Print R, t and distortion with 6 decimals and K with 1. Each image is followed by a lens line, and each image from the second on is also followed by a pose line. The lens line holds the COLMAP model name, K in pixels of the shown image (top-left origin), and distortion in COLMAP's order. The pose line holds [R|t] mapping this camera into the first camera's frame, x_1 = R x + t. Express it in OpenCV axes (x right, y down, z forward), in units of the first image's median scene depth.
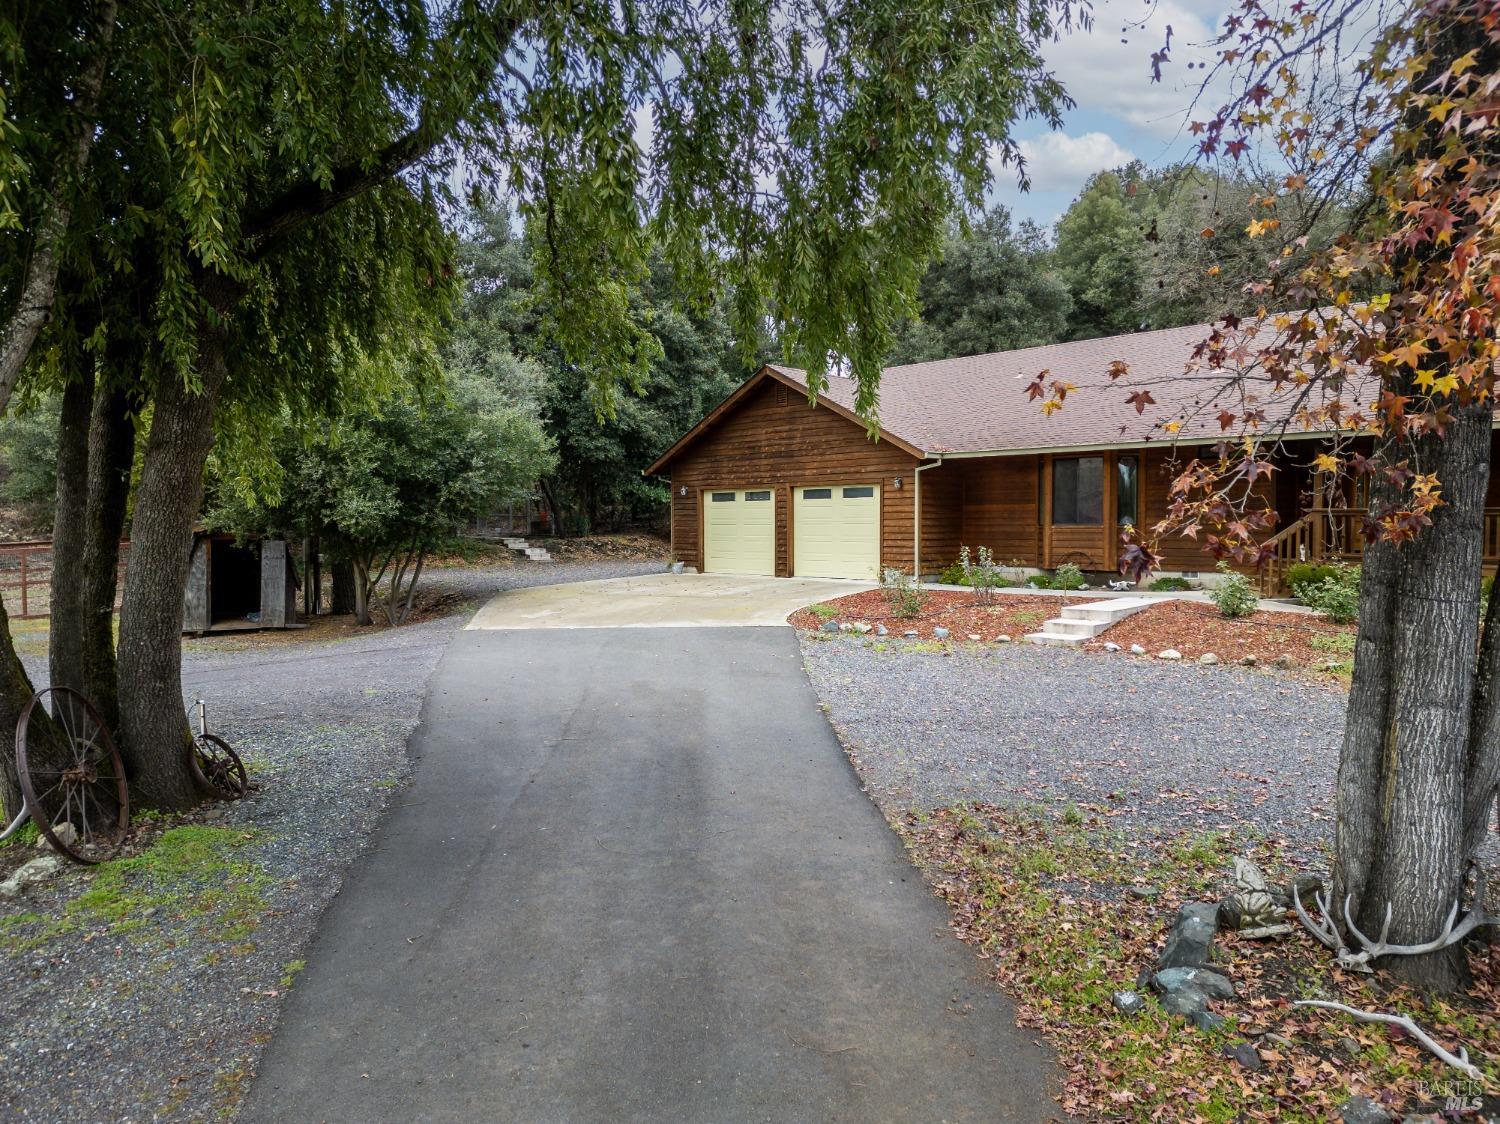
lens RADIAL K [[1029.4, 0, 753.9], [0, 1029.4, 564.9], [0, 0, 1]] dist [0.088262, -0.084653]
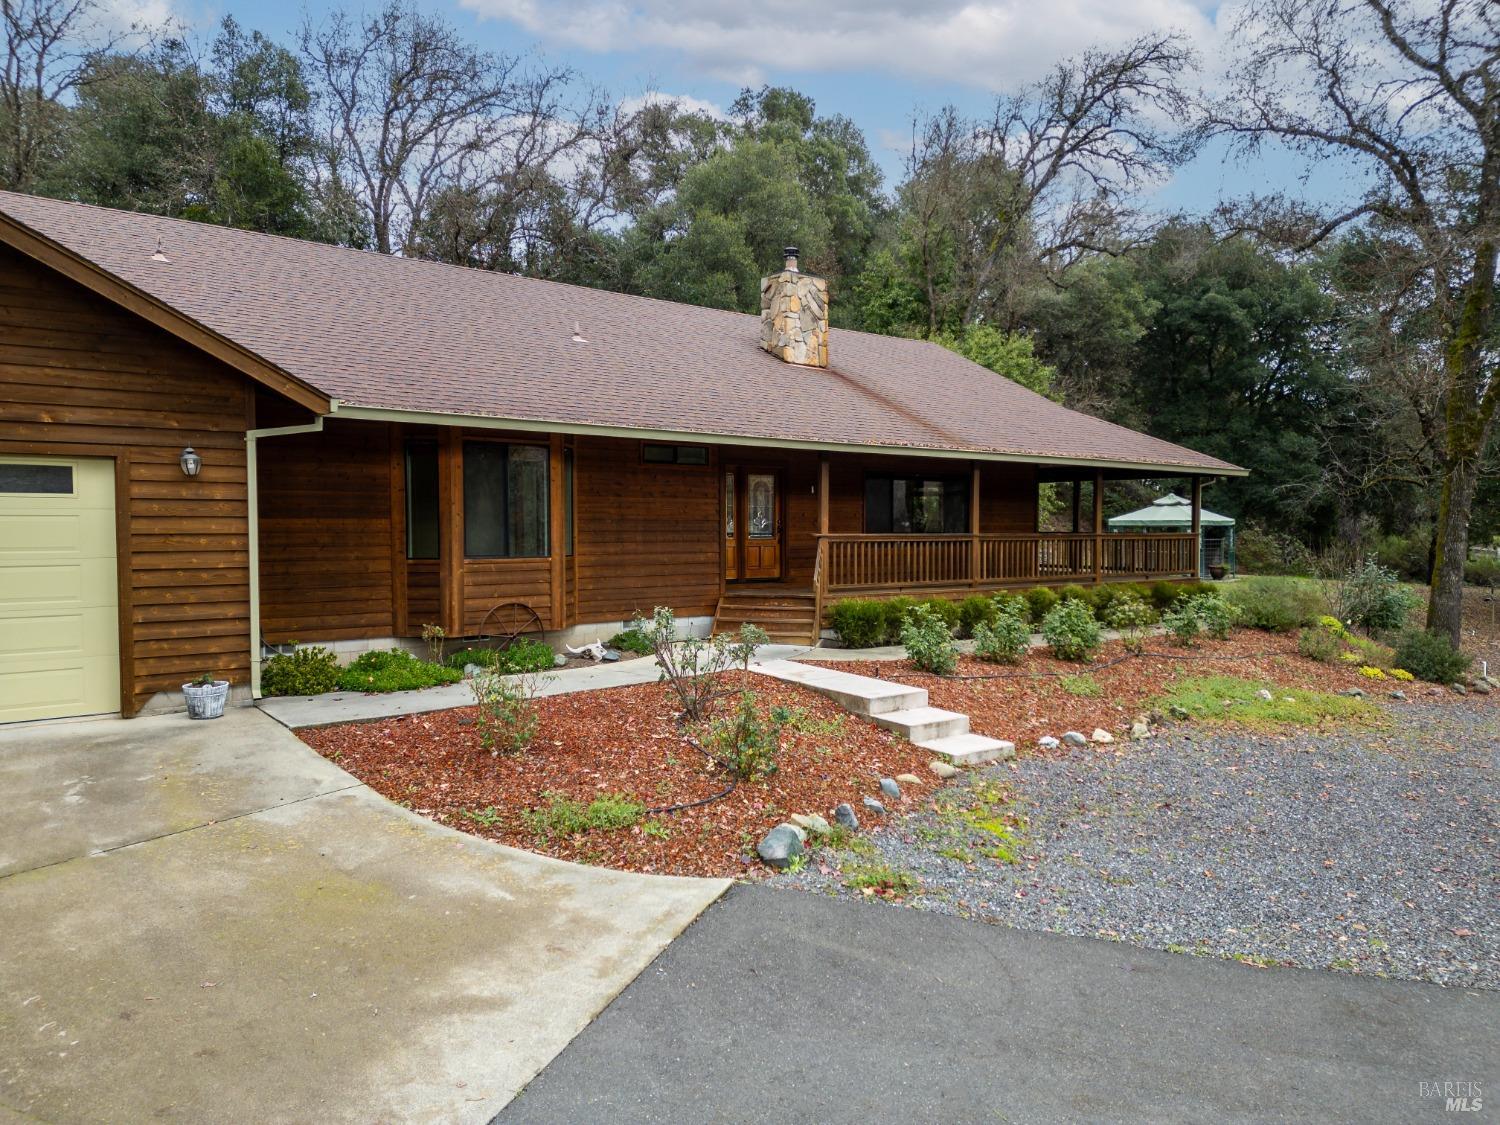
lens RADIAL K [[1029.4, 0, 753.9], [0, 1029.4, 565.4], [0, 0, 1]] dist [0.088262, -0.084653]
pose [[0.142900, -0.033964, 0.989154, -0.205715], [0.044071, 0.998638, 0.027923, -0.037253], [-0.988755, 0.039602, 0.144202, 0.654780]]
